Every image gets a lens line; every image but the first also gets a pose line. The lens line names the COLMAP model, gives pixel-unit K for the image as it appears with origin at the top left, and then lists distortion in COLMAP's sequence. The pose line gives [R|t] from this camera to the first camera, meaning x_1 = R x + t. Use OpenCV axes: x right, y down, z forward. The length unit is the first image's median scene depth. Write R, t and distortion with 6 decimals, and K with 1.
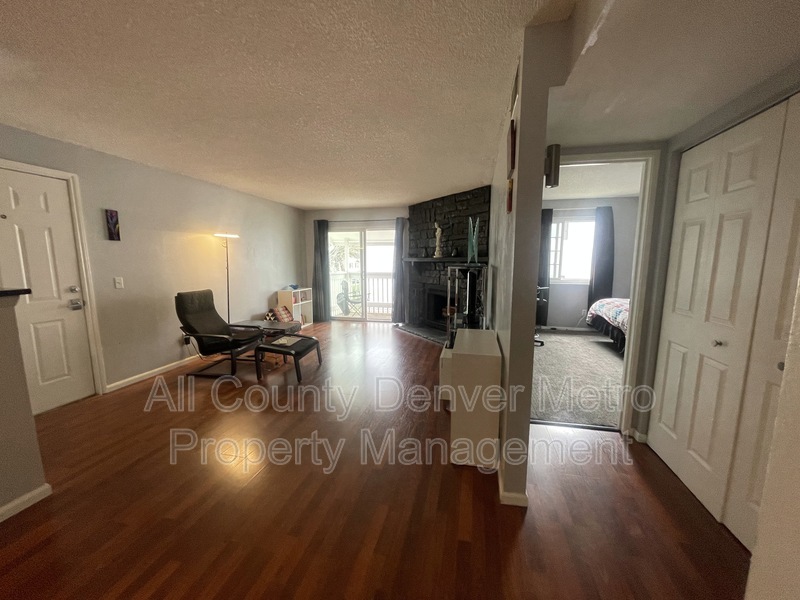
lens RADIAL K [[322.0, 0, 396.6], [0, 322.0, 304.0], [0, 0, 1]] dist [-0.004243, -0.000491]
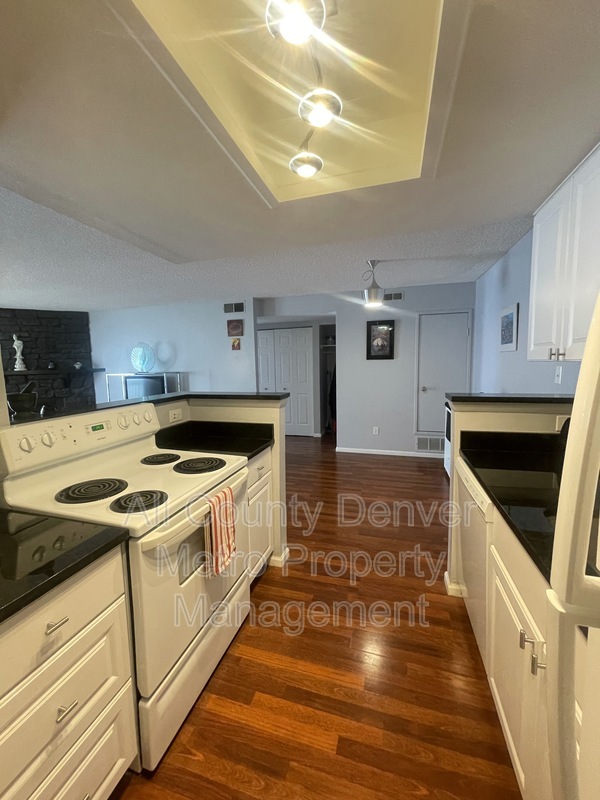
lens RADIAL K [[322.0, 0, 296.9], [0, 322.0, 397.1], [0, 0, 1]] dist [-0.004243, -0.000491]
pose [[0.057557, -0.106288, 0.992668, -0.772489], [0.158771, 0.982636, 0.096008, -0.026158], [-0.985636, 0.152081, 0.073433, 0.120221]]
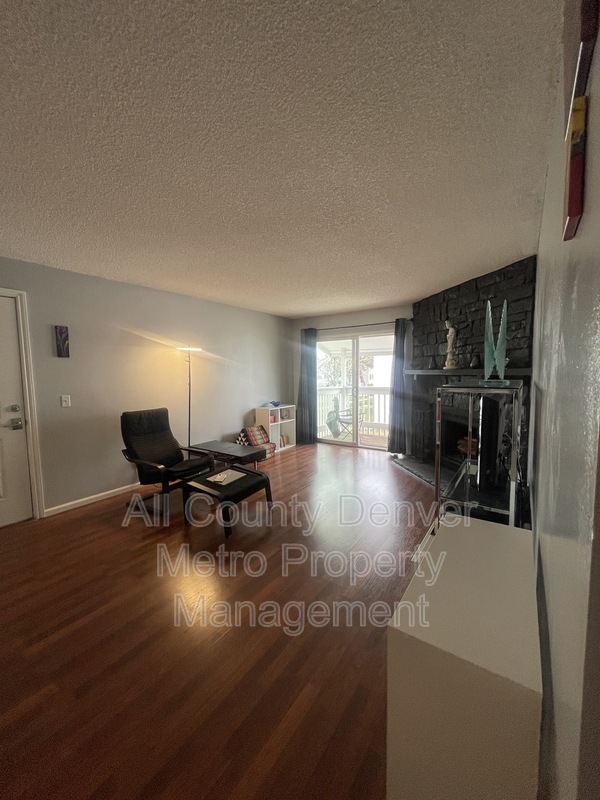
lens RADIAL K [[322.0, 0, 297.4], [0, 322.0, 397.2], [0, 0, 1]] dist [-0.004243, -0.000491]
pose [[0.930996, 0.018555, -0.364559, 0.074218], [-0.038775, 0.998084, -0.048223, -0.034565], [0.362965, 0.059031, 0.929931, 0.213242]]
